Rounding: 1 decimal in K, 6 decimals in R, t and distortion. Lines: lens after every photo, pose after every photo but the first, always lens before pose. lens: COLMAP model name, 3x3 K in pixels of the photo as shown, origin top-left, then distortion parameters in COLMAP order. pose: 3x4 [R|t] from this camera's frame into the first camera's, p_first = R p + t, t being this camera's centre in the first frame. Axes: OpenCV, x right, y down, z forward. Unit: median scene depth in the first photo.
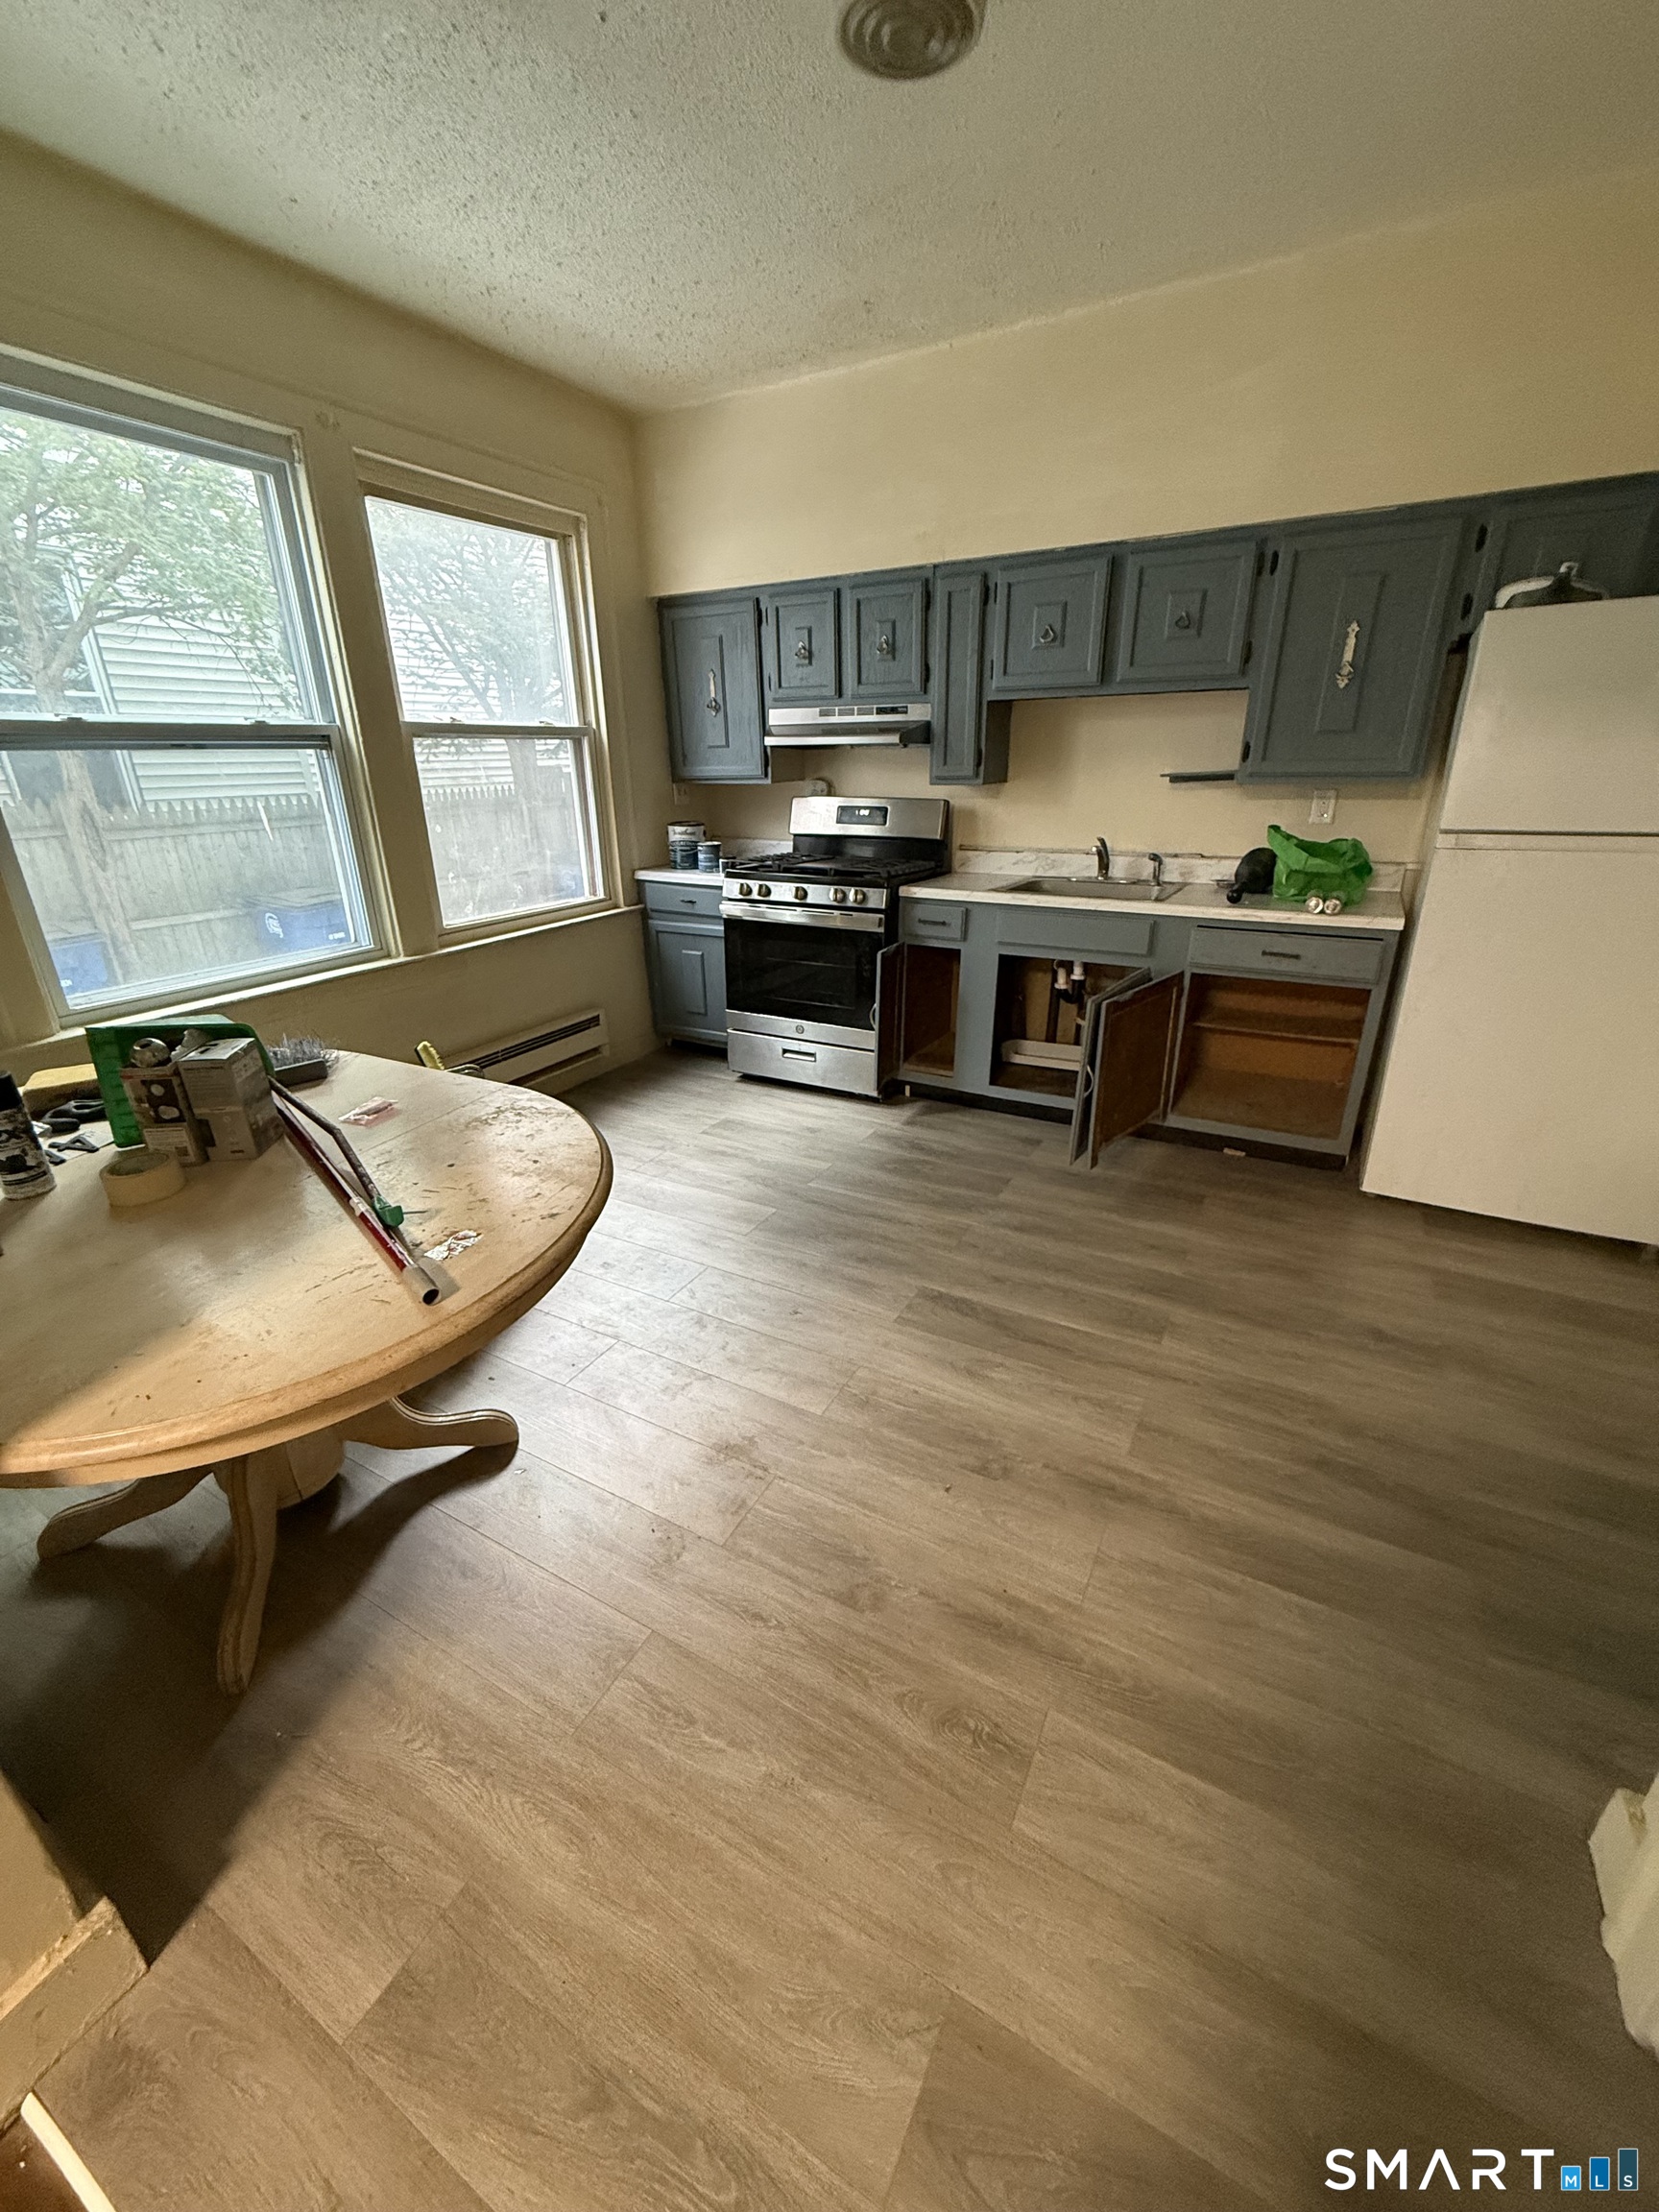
lens RADIAL K [[879.3, 0, 826.6], [0, 879.3, 1107.5], [0, 0, 1]] dist [0.000153, -0.000181]
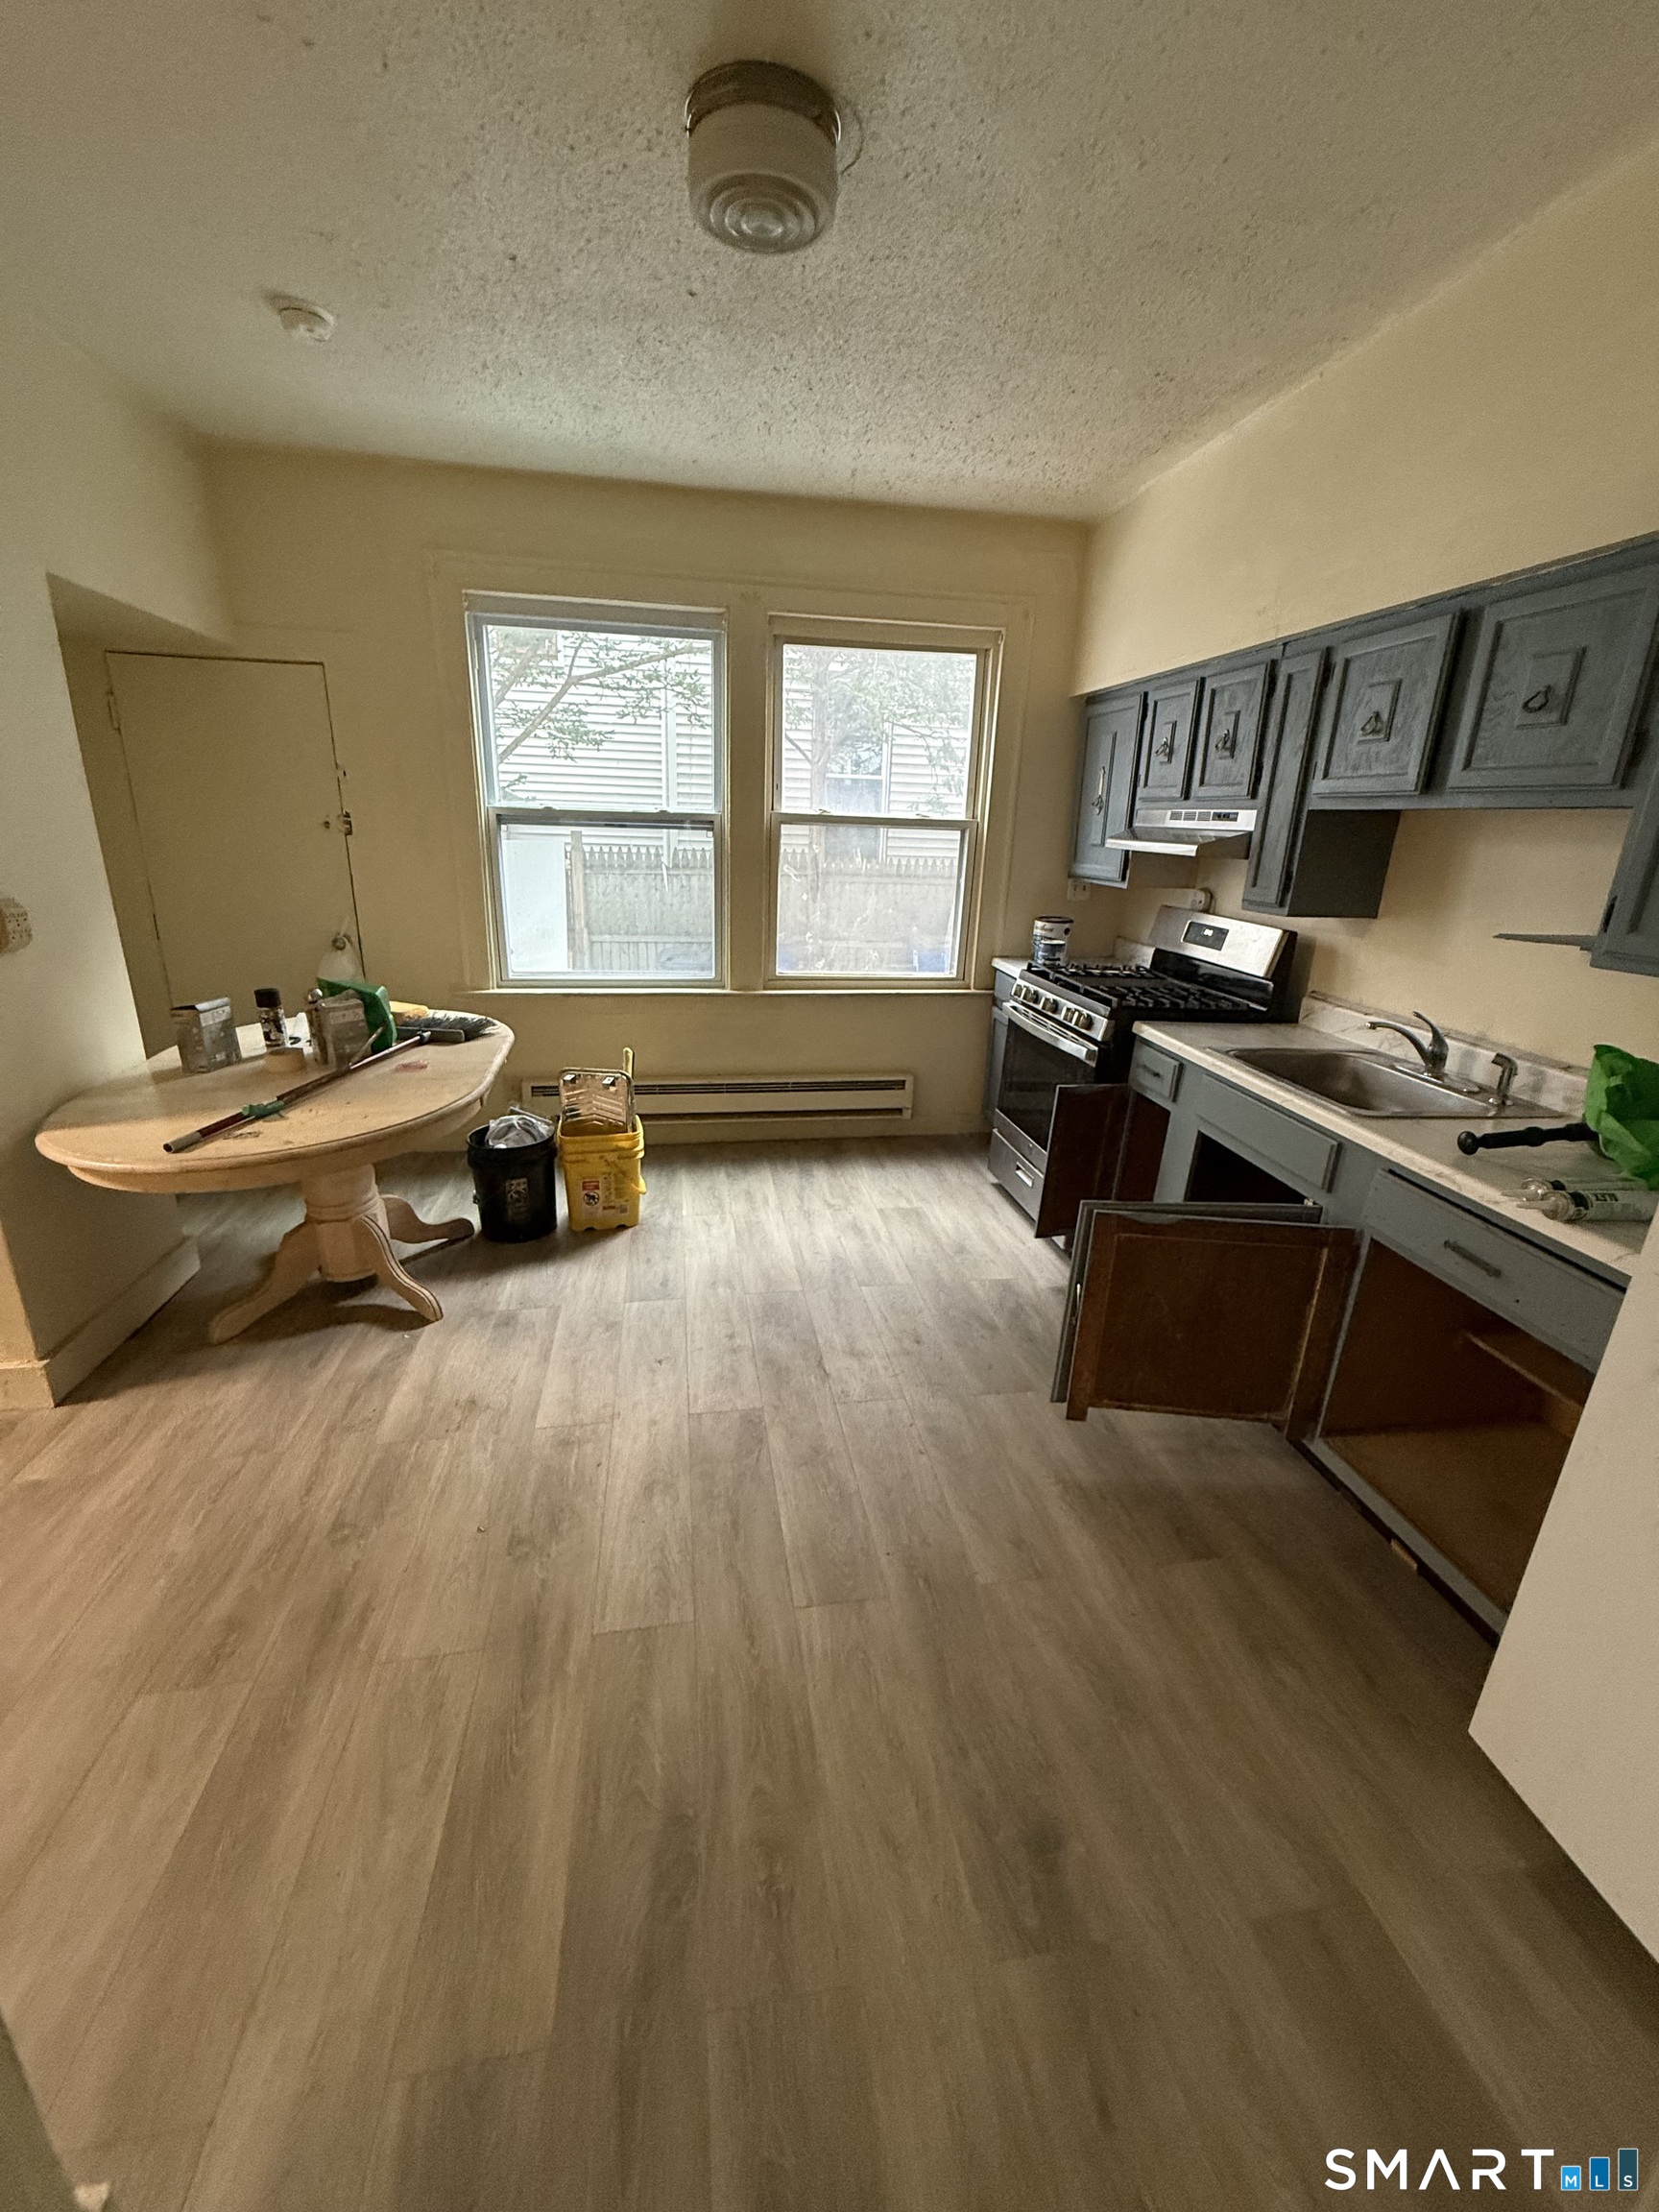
lens RADIAL K [[879.3, 0, 826.6], [0, 879.3, 1107.5], [0, 0, 1]] dist [0.000153, -0.000181]
pose [[0.623186, 0.279345, -0.730483, 0.560290], [-0.331139, 0.940424, 0.077129, -0.147969], [0.708510, 0.193826, 0.678562, 0.251980]]
